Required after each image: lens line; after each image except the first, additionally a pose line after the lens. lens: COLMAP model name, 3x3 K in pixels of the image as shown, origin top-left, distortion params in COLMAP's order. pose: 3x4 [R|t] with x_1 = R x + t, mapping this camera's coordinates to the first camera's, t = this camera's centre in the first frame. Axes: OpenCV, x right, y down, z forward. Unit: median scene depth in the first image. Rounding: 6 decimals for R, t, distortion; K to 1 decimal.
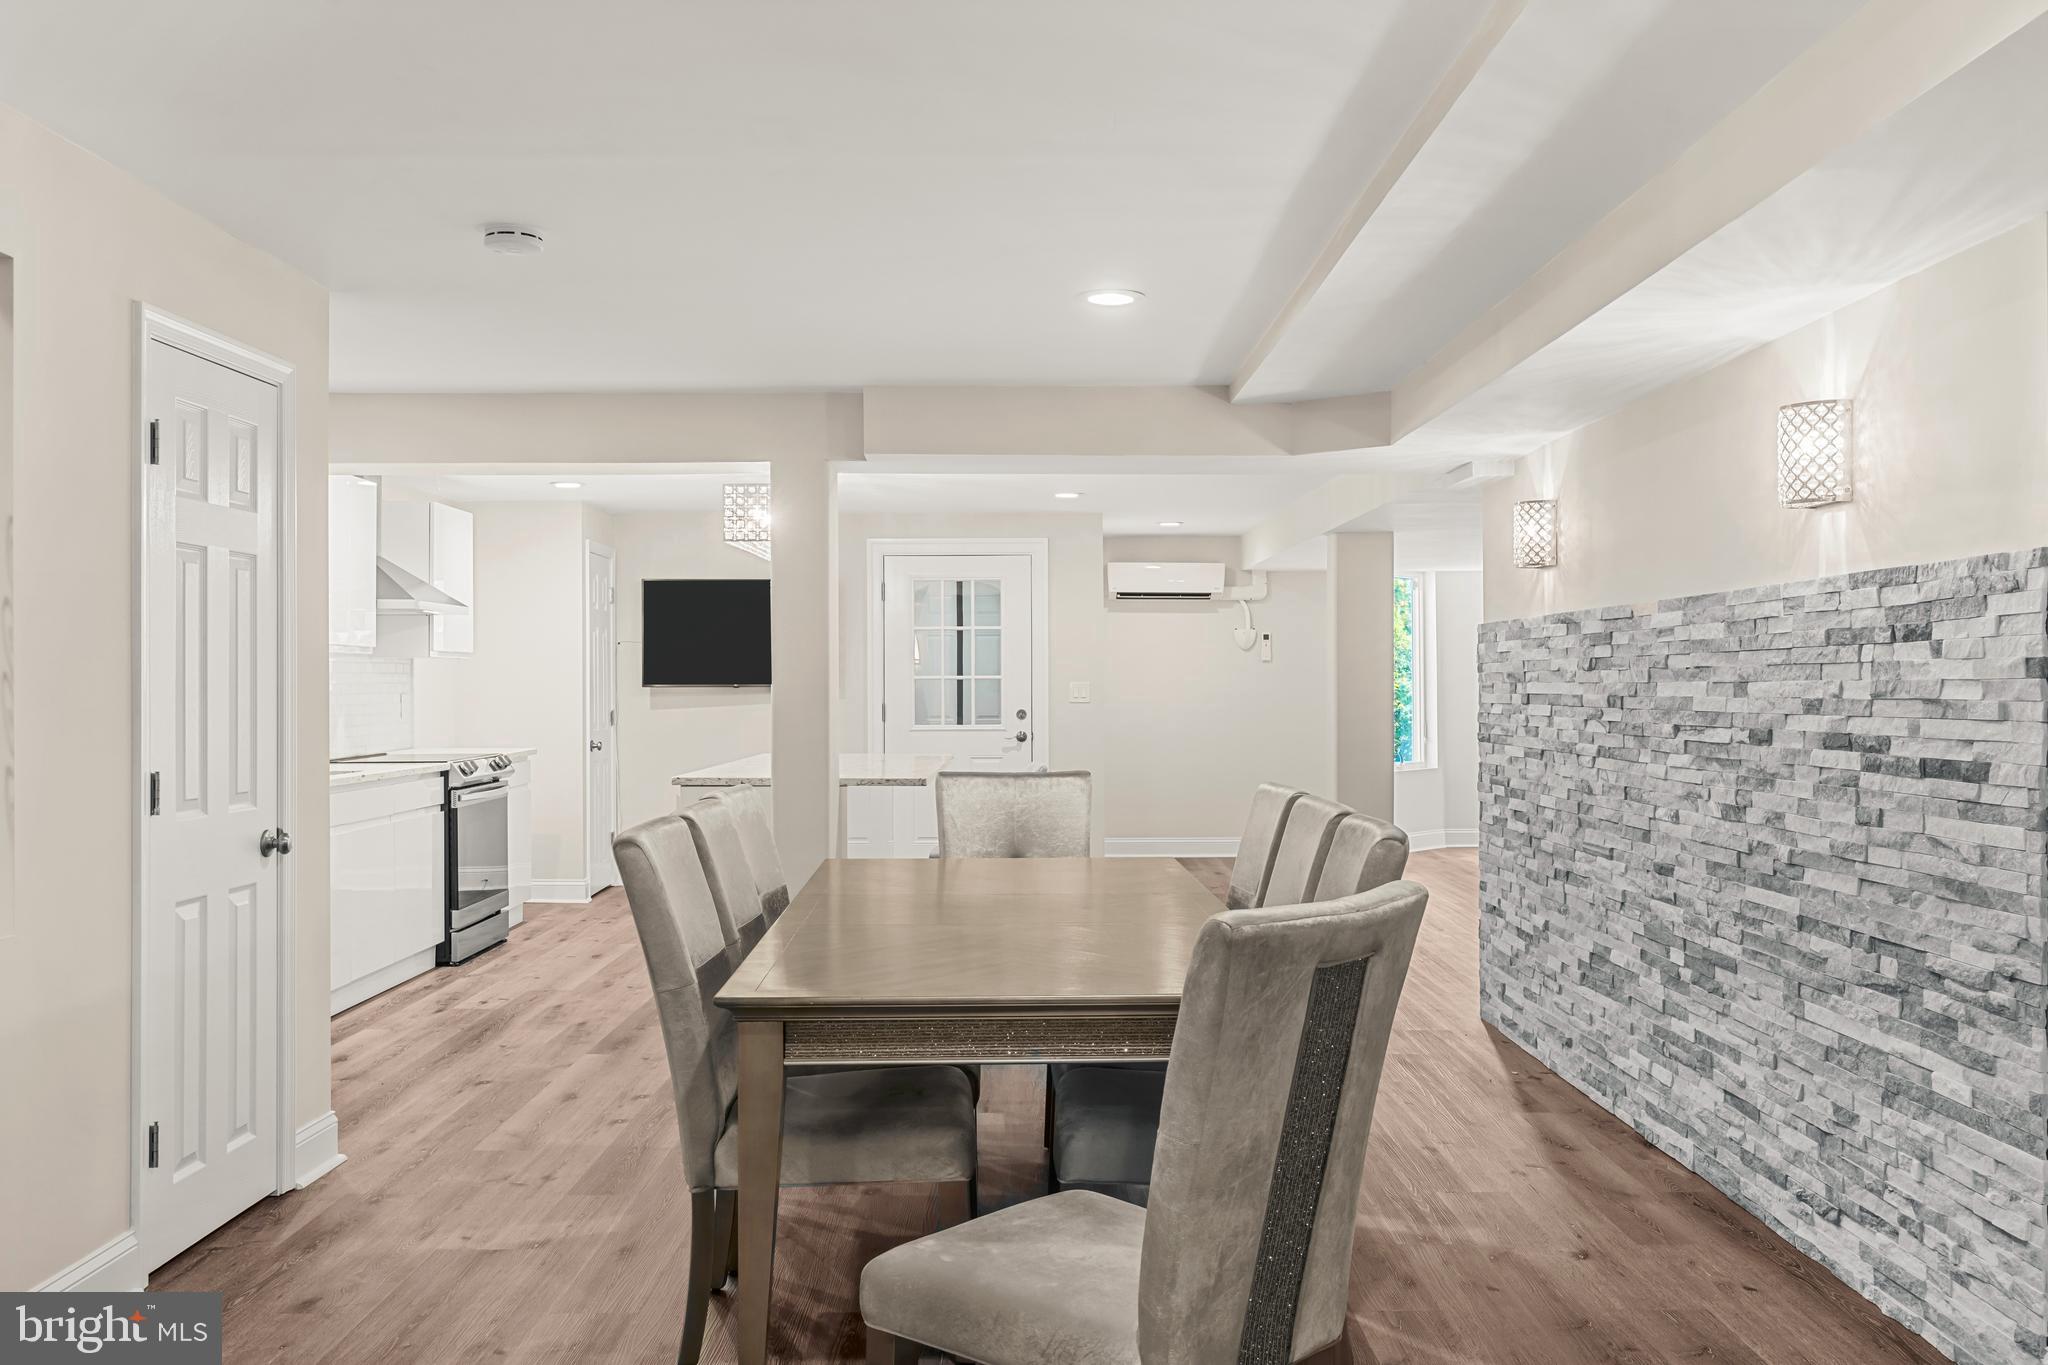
lens RADIAL K [[1786.4, 0, 1024.0], [0, 1786.4, 682.5], [0, 0, 1]] dist [0.002366, 0.000980]
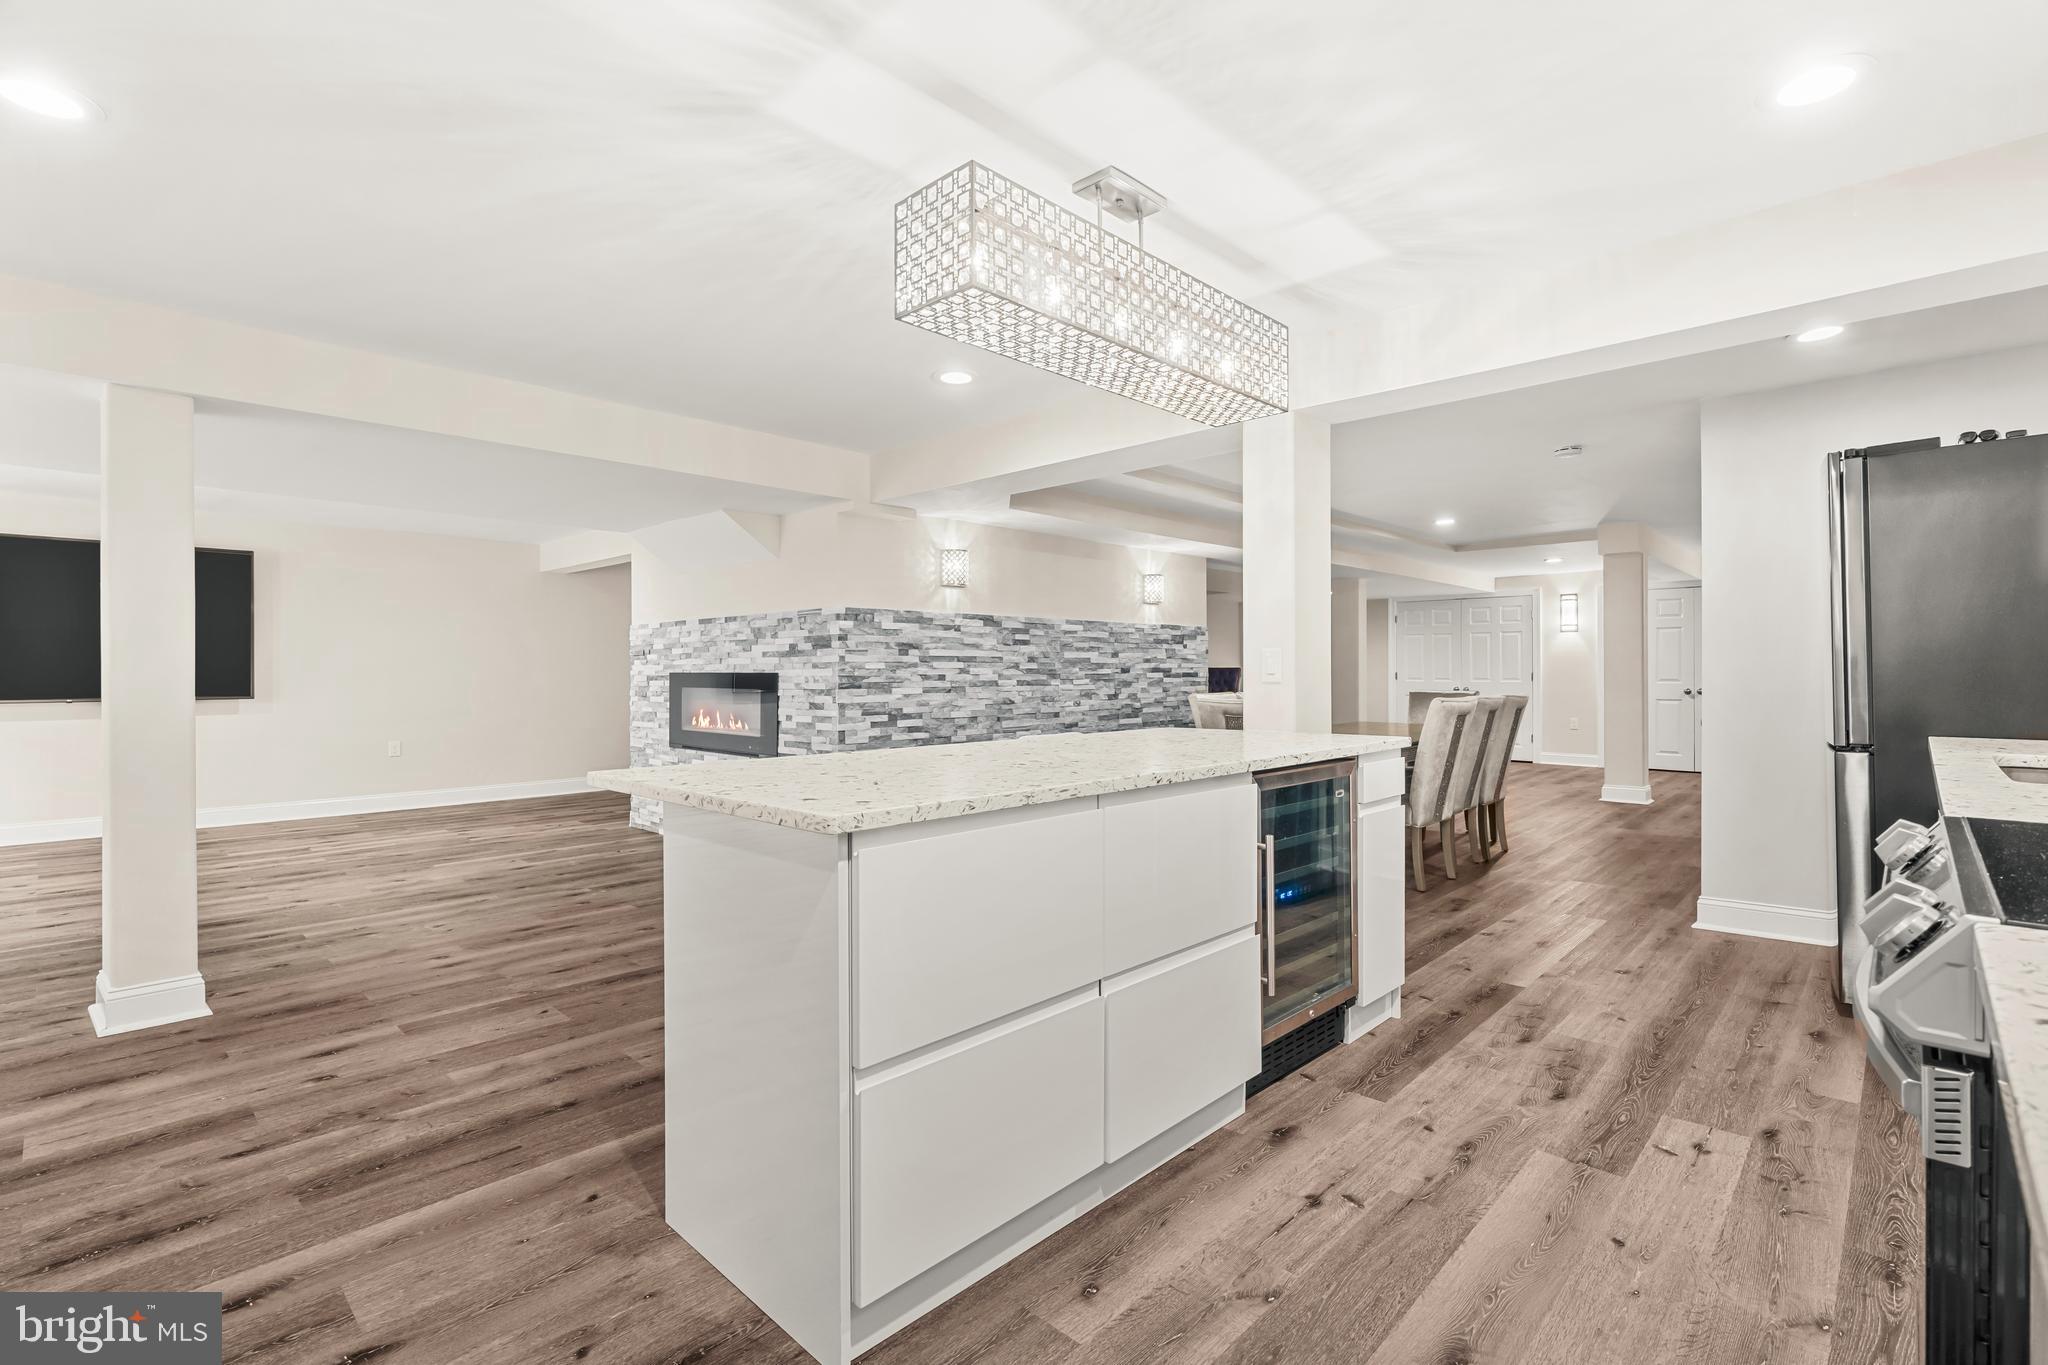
lens RADIAL K [[932.5, 0, 1013.8], [0, 932.5, 668.2], [0, 0, 1]] dist [0.012796, -0.000195]
pose [[-0.720135, 0.007683, 0.693791, -0.552425], [0.005433, 0.999970, -0.005434, 0.032371], [-0.693812, -0.000144, -0.720156, 2.195655]]
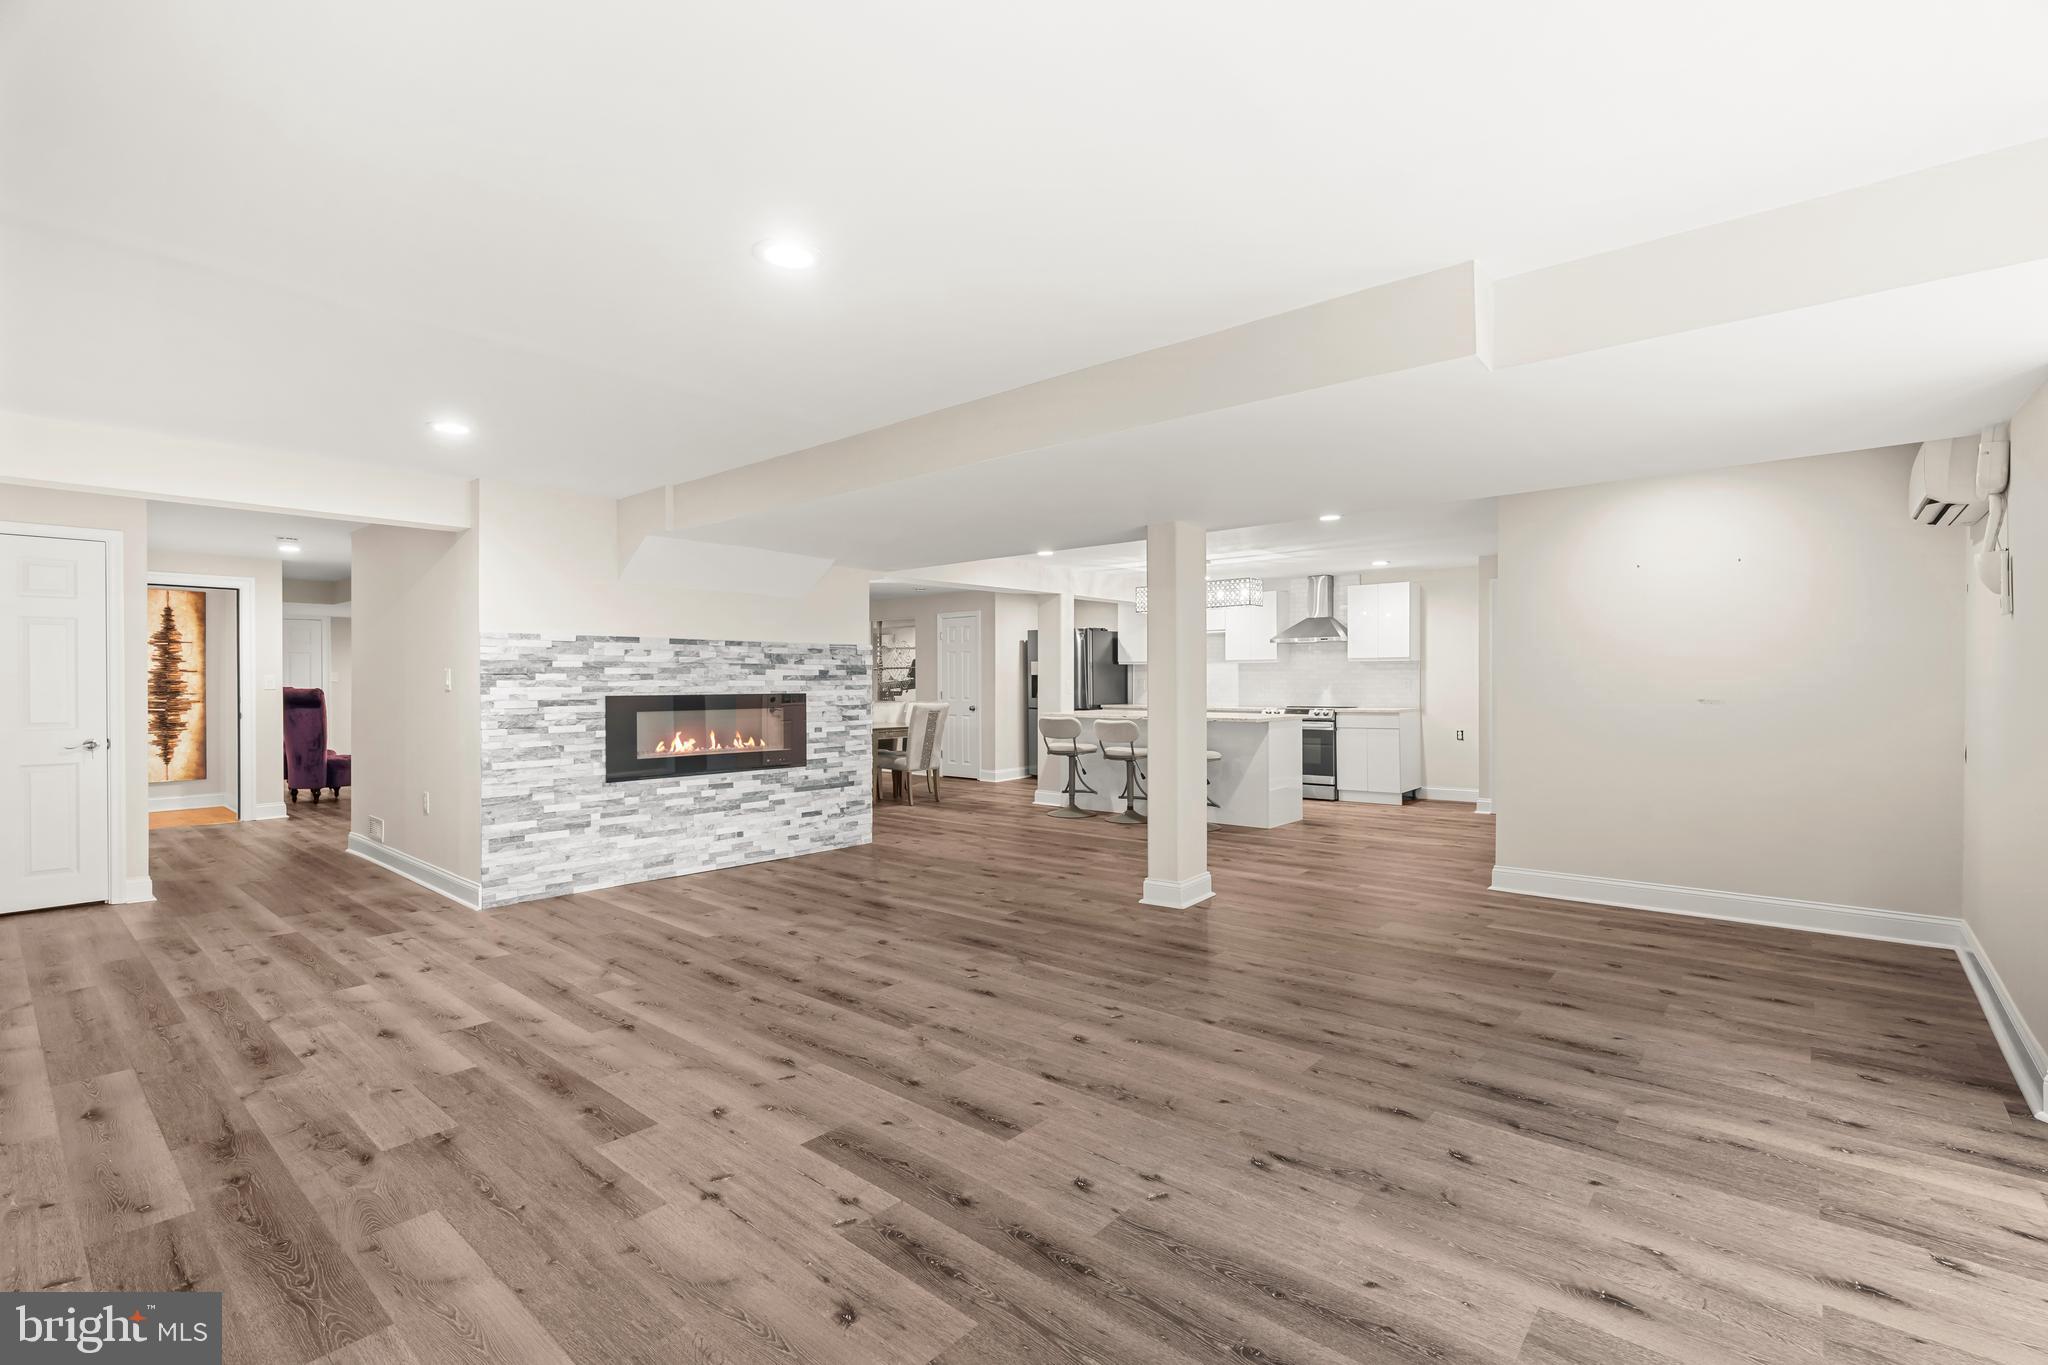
lens RADIAL K [[922.1, 0, 1024.0], [0, 922.1, 682.5], [0, 0, 1]] dist [-0.009912, 0.001215]
pose [[-0.648881, 0.006532, -0.760862, 1.362869], [0.005237, 0.999978, 0.004118, 0.009201], [0.760872, -0.001313, -0.648901, 2.726532]]
